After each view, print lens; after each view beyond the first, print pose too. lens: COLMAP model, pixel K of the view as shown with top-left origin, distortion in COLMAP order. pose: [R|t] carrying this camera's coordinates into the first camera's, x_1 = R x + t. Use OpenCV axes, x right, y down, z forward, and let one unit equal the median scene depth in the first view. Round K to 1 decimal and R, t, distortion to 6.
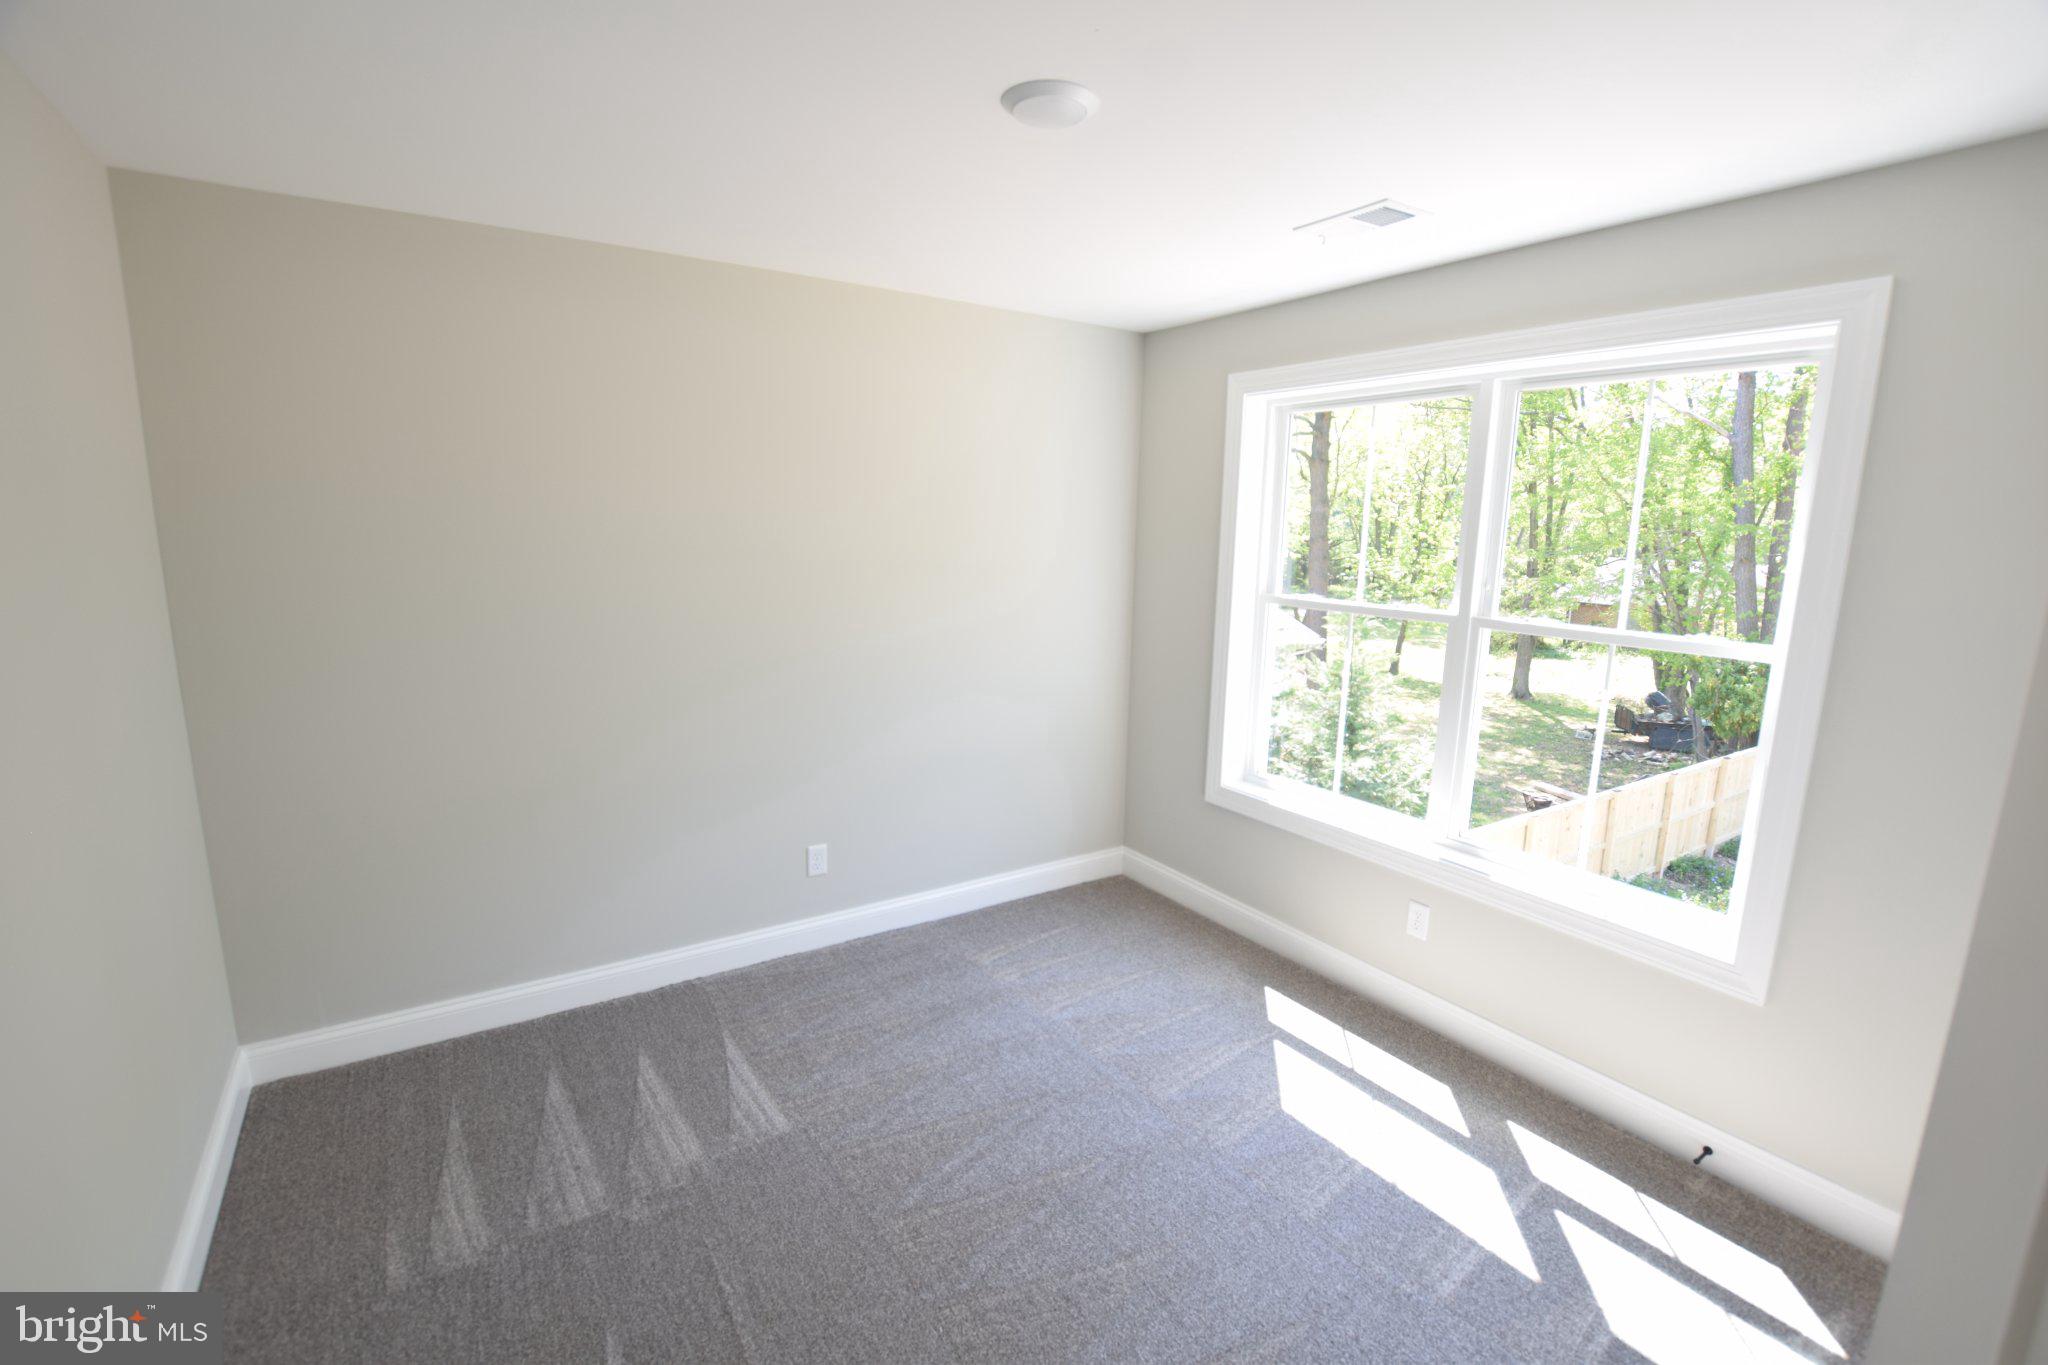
lens RADIAL K [[906.3, 0, 1028.3], [0, 906.3, 679.8], [0, 0, 1]] dist [-0.033282, 0.005602]
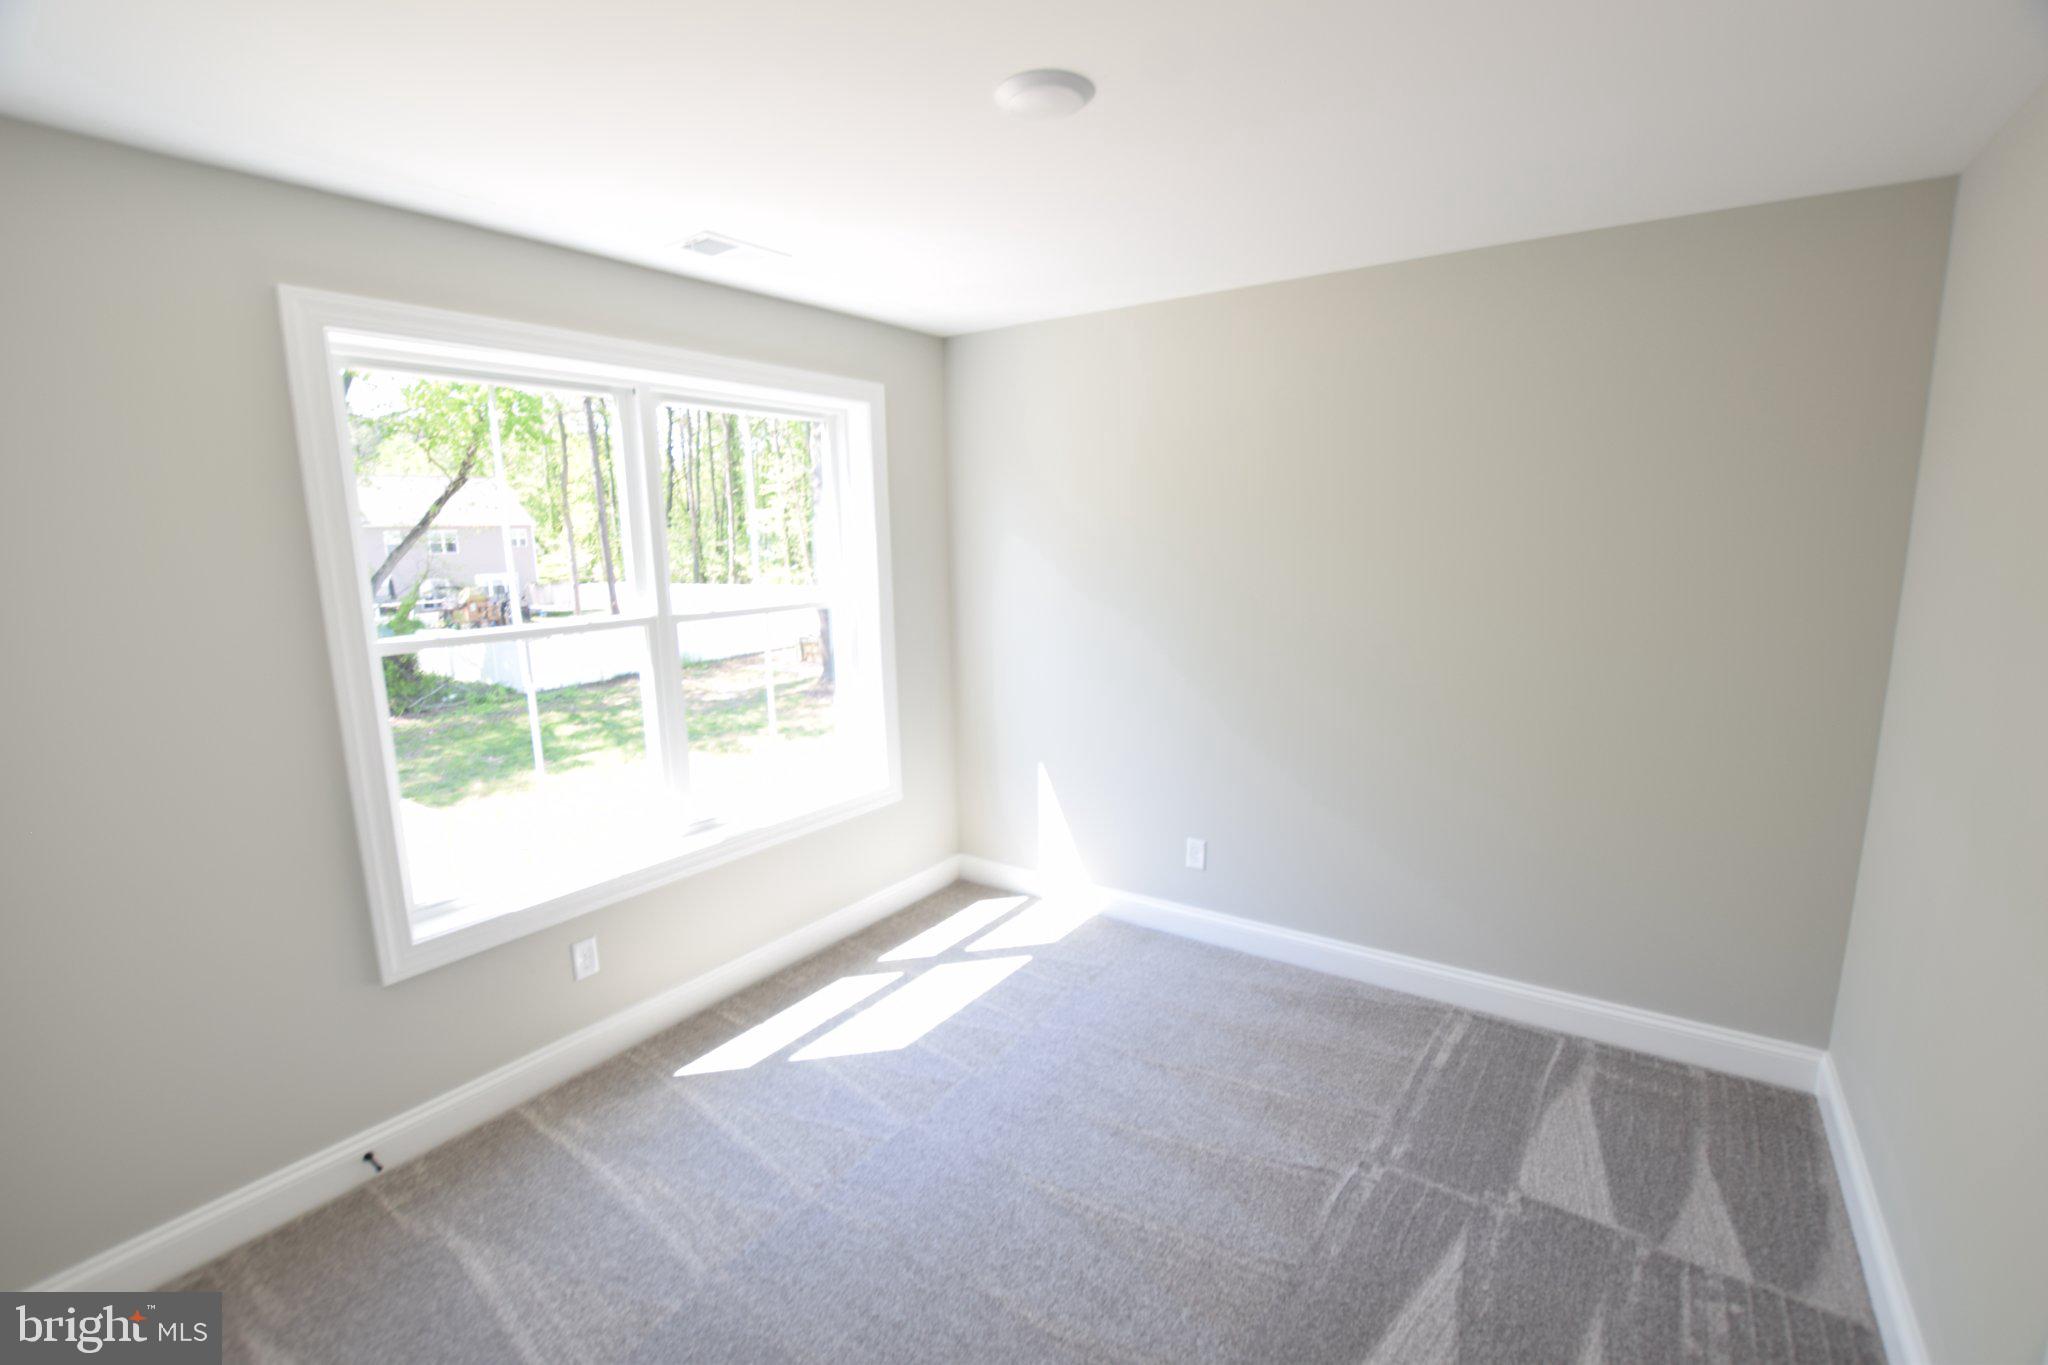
lens RADIAL K [[906.3, 0, 1031.7], [0, 906.3, 693.4], [0, 0, 1]] dist [-0.033282, 0.005602]
pose [[-0.363549, -0.184616, 0.913099, -0.611887], [0.167455, 0.951250, 0.259002, -0.177506], [-0.916401, 0.247063, -0.314911, 0.928802]]
